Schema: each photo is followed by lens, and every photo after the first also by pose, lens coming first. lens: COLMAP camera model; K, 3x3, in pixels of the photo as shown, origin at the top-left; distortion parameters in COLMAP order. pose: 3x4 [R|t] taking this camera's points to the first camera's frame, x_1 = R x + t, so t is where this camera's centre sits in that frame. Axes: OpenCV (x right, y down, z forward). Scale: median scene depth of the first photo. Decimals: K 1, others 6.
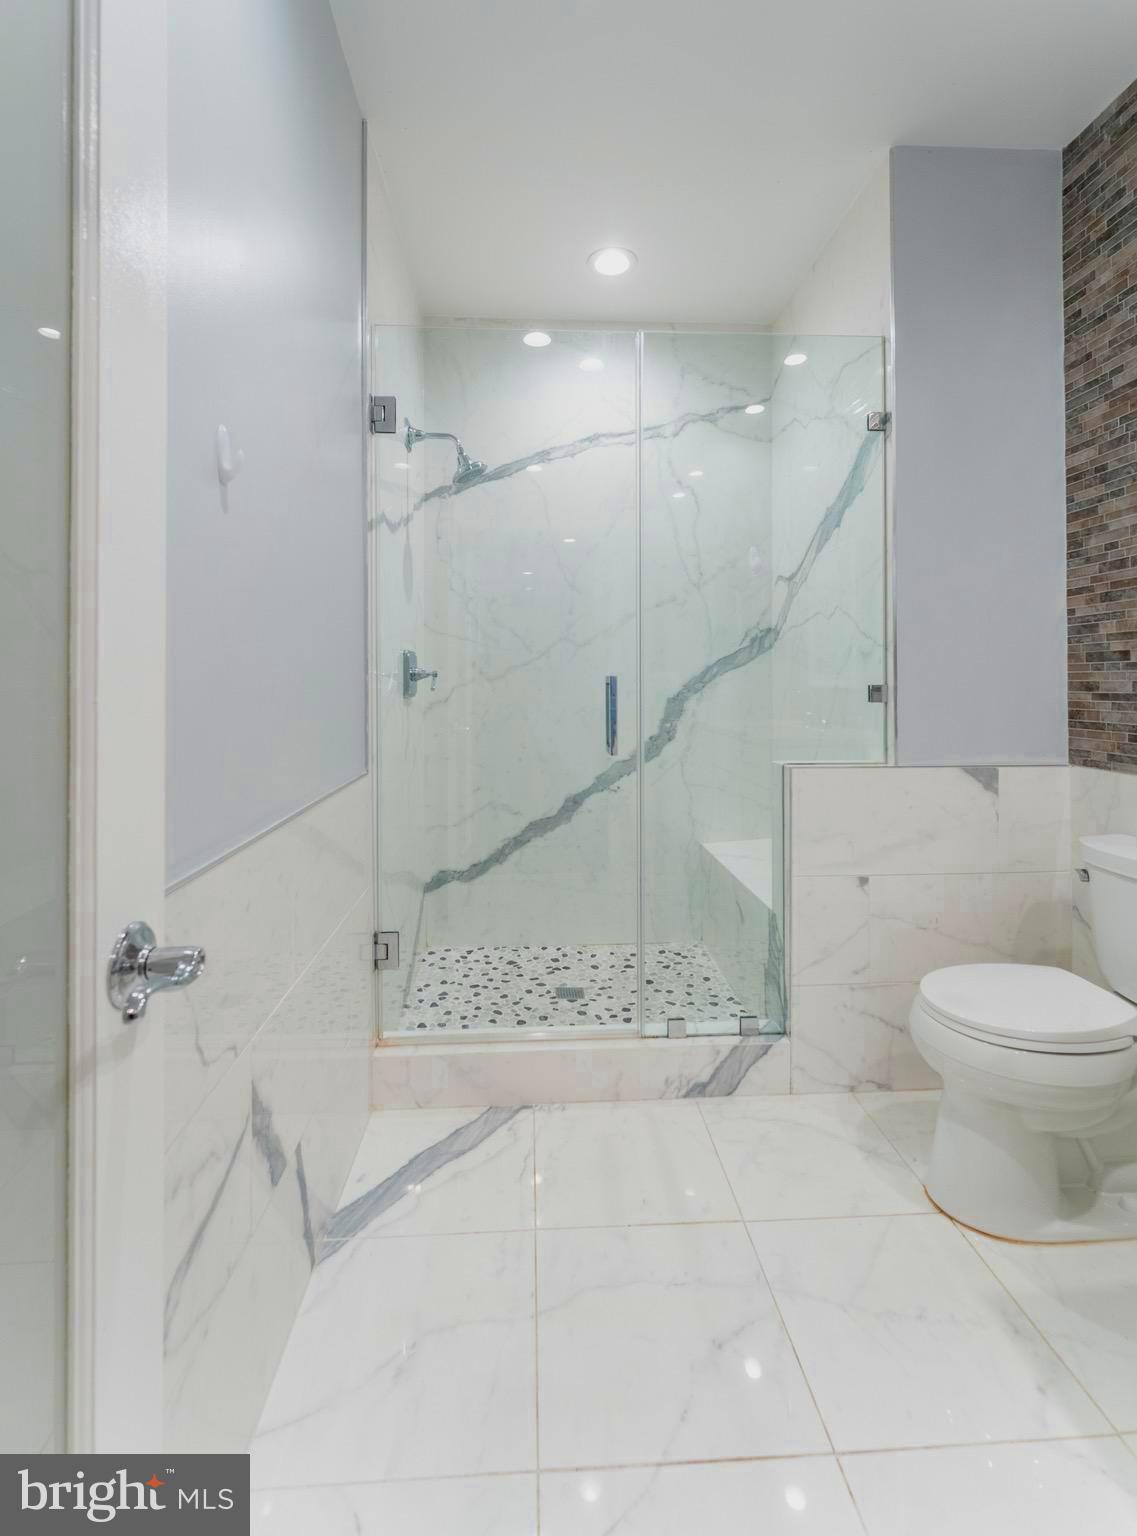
lens RADIAL K [[691.1, 0, 566.2], [0, 691.1, 673.2], [0, 0, 1]] dist [0.001615, -0.000111]
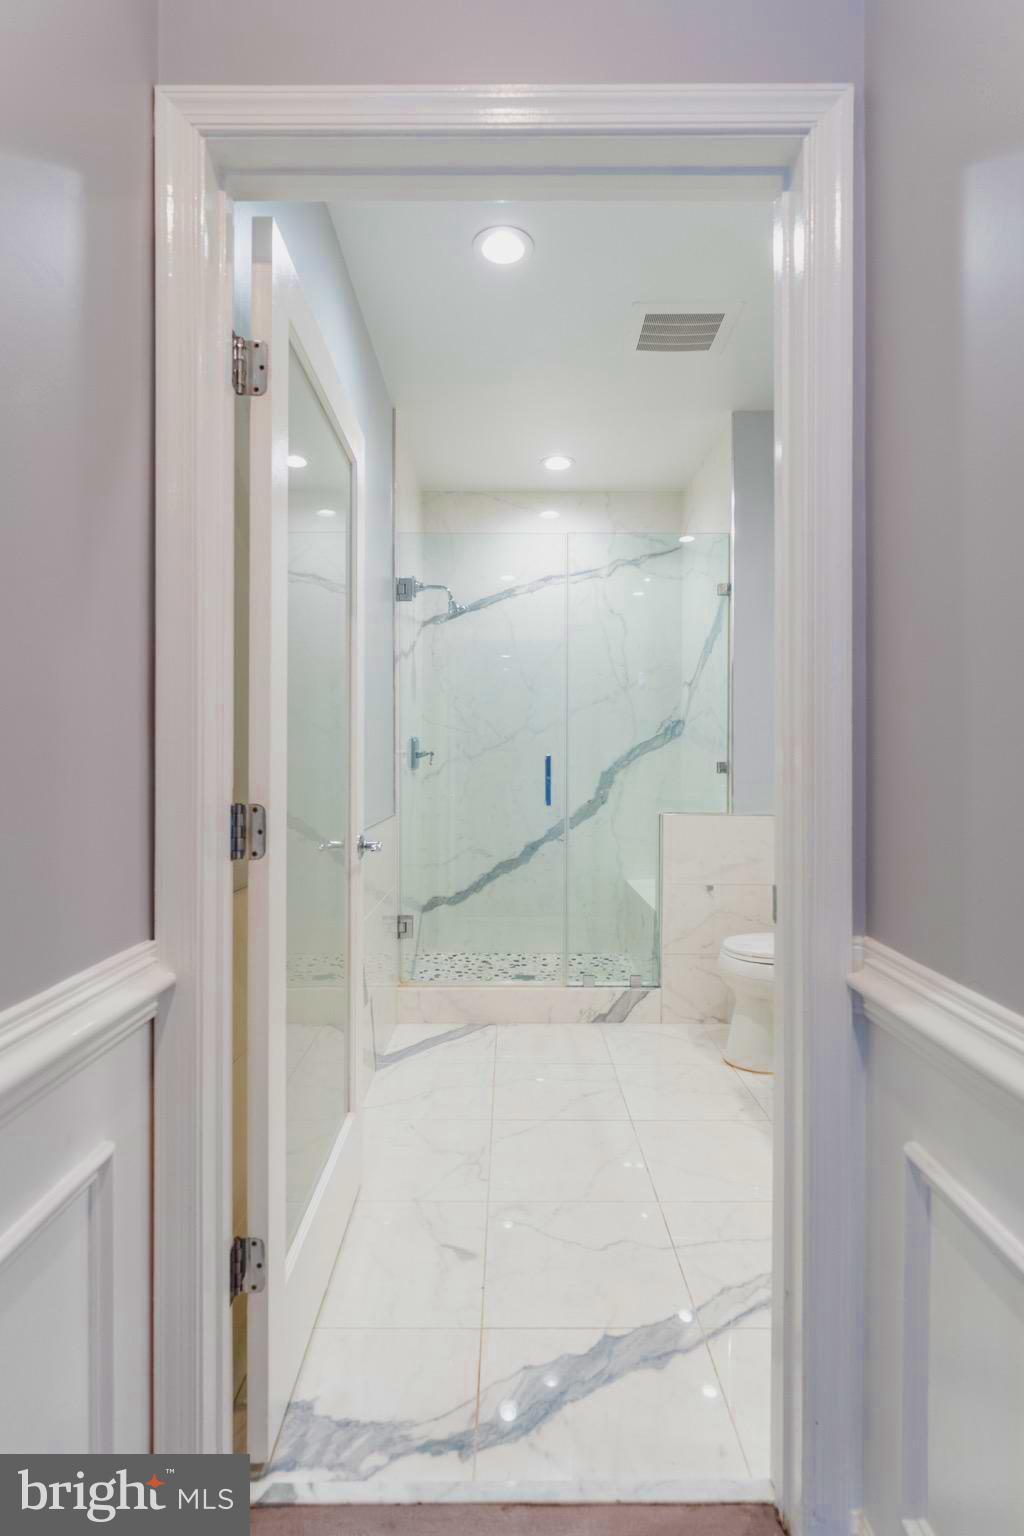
lens RADIAL K [[750.4, 0, 512.0], [0, 750.4, 768.0], [0, 0, 1]] dist [-0.000002, 0.000019]
pose [[0.998590, 0.006181, -0.052724, 0.063766], [-0.005093, 0.999772, 0.020754, -0.001532], [0.052840, -0.020456, 0.998393, -0.601831]]
